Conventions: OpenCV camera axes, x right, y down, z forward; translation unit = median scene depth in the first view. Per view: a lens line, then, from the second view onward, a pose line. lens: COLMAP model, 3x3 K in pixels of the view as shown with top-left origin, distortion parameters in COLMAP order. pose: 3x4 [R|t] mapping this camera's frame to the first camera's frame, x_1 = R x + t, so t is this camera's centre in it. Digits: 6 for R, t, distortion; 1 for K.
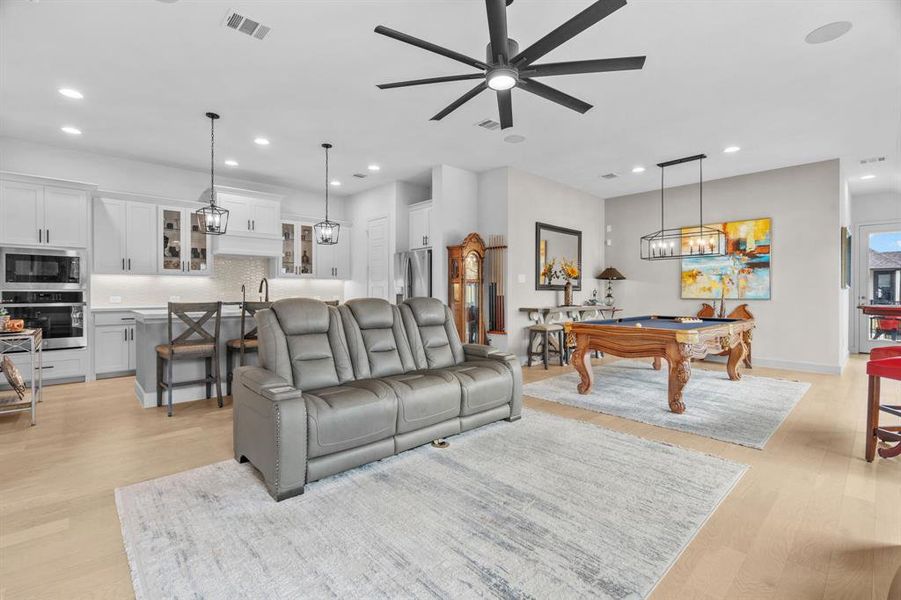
lens RADIAL K [[407.3, 0, 445.7], [0, 407.3, 291.9], [0, 0, 1]] dist [-0.002581, 0.001021]
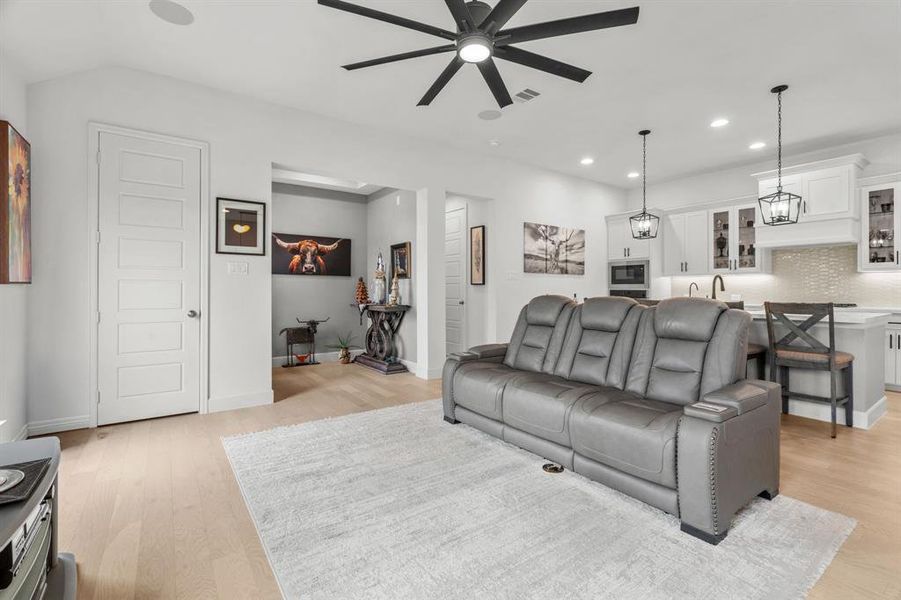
lens RADIAL K [[407.3, 0, 453.7], [0, 407.3, 287.9], [0, 0, 1]] dist [-0.002581, 0.001021]
pose [[-0.120172, -0.006511, -0.992732, 0.403246], [-0.004708, 0.999971, -0.005989, 0.001891], [0.992742, 0.003954, -0.120199, 0.420141]]
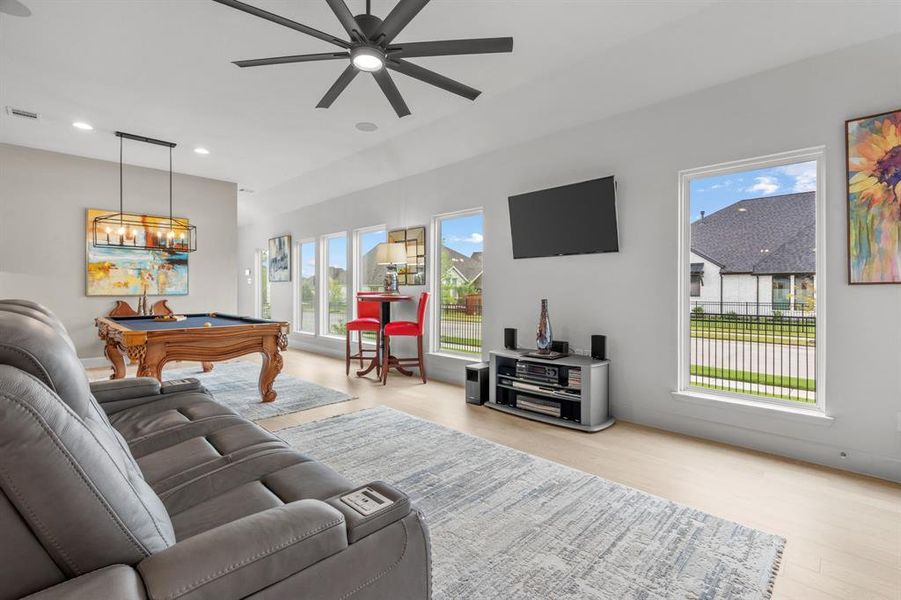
lens RADIAL K [[407.3, 0, 463.9], [0, 407.3, 286.7], [0, 0, 1]] dist [-0.002581, 0.001021]
pose [[-0.068928, 0.003382, 0.997616, -0.315986], [-0.001661, 0.999992, -0.003505, -0.000307], [-0.997620, -0.001898, -0.068922, 0.334628]]
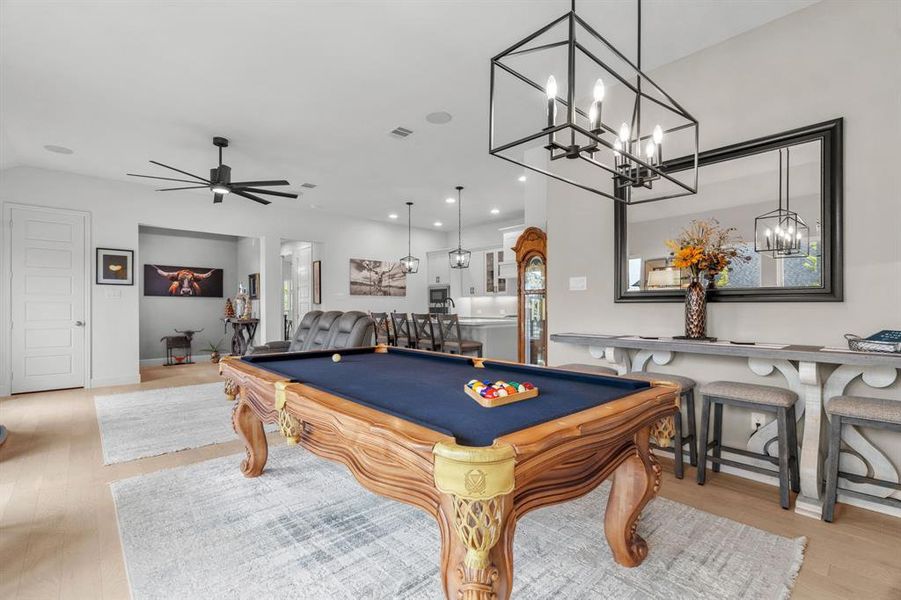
lens RADIAL K [[407.3, 0, 448.8], [0, 407.3, 307.0], [0, 0, 1]] dist [-0.002581, 0.001021]
pose [[-0.007318, -0.002730, -0.999969, 0.761693], [-0.001028, 0.999996, -0.002722, 0.002446], [0.999973, 0.001008, -0.007321, 0.801795]]
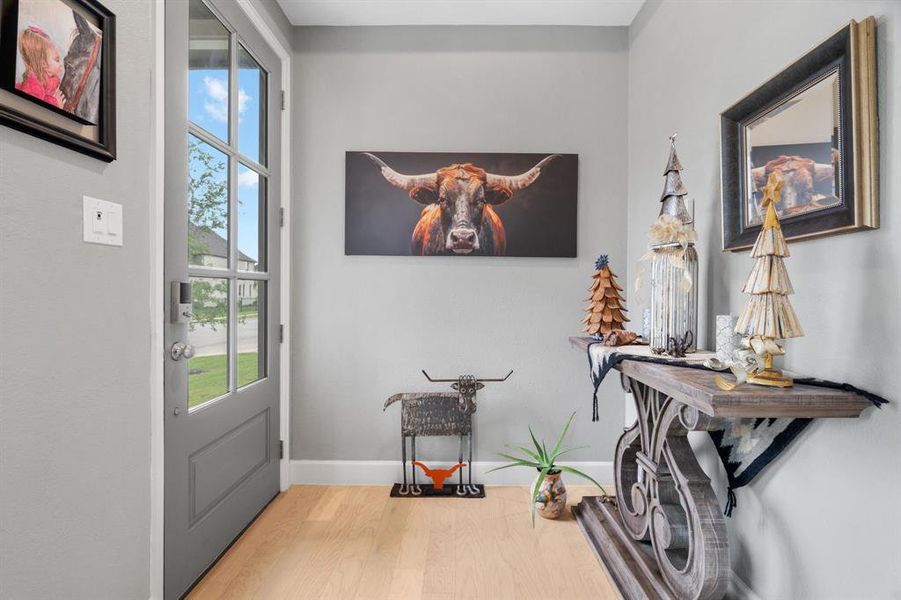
lens RADIAL K [[407.3, 0, 456.5], [0, 407.3, 296.2], [0, 0, 1]] dist [-0.002581, 0.001021]
pose [[-0.684702, -0.000491, -0.728823, -0.250558], [-0.009964, 0.999913, 0.008688, 0.000434], [0.728755, 0.013211, -0.684647, 0.209393]]
